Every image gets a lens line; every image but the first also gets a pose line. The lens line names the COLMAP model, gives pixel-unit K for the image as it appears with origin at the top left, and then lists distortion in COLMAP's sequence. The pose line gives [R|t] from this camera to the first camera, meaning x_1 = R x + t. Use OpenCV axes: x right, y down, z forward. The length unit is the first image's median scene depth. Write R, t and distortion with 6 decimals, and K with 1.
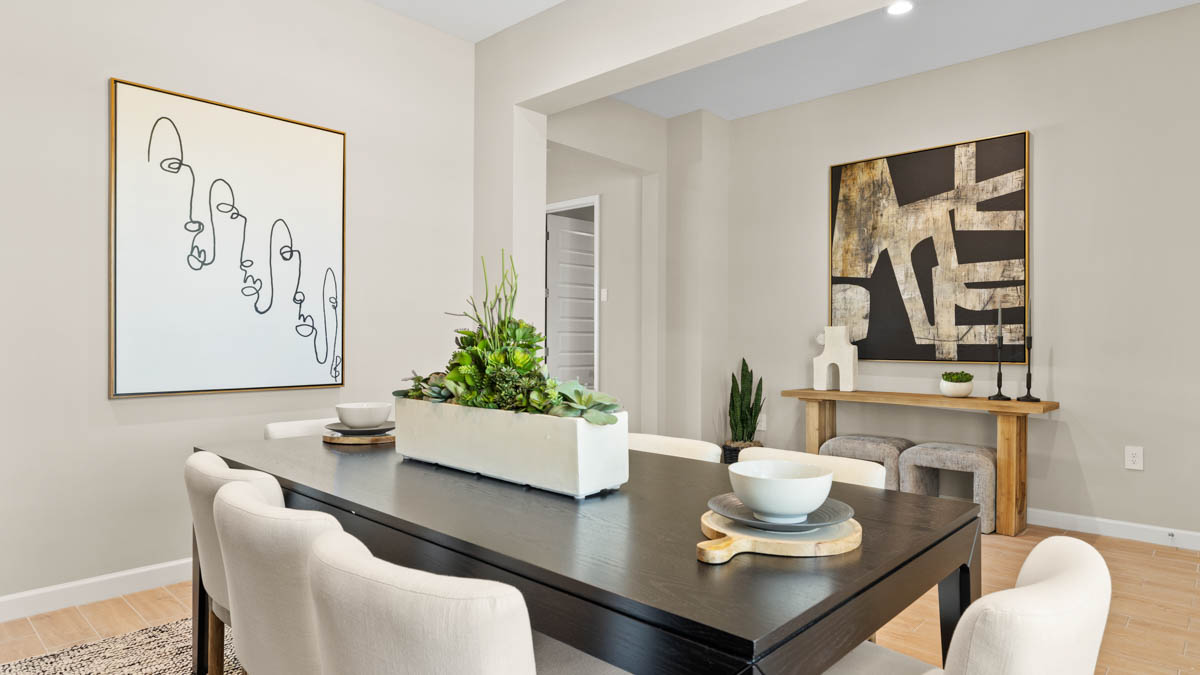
lens RADIAL K [[681.1, 0, 600.0], [0, 681.1, 337.5], [0, 0, 1]] dist [-0.000406, -0.000140]
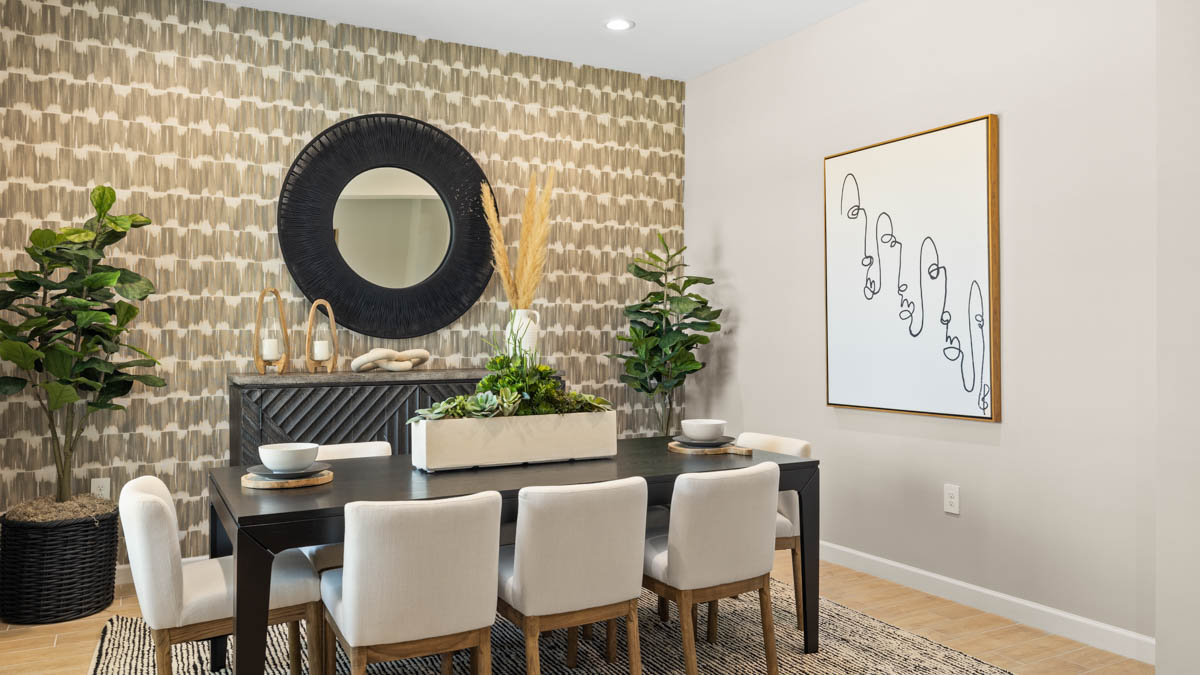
lens RADIAL K [[860.7, 0, 600.0], [0, 860.7, 337.5], [0, 0, 1]] dist [-0.000138, -0.000041]
pose [[-0.309412, -0.001349, -0.950927, 0.324988], [0.008412, 0.999956, -0.004156, -0.012609], [0.950891, -0.009286, -0.309387, 0.370857]]
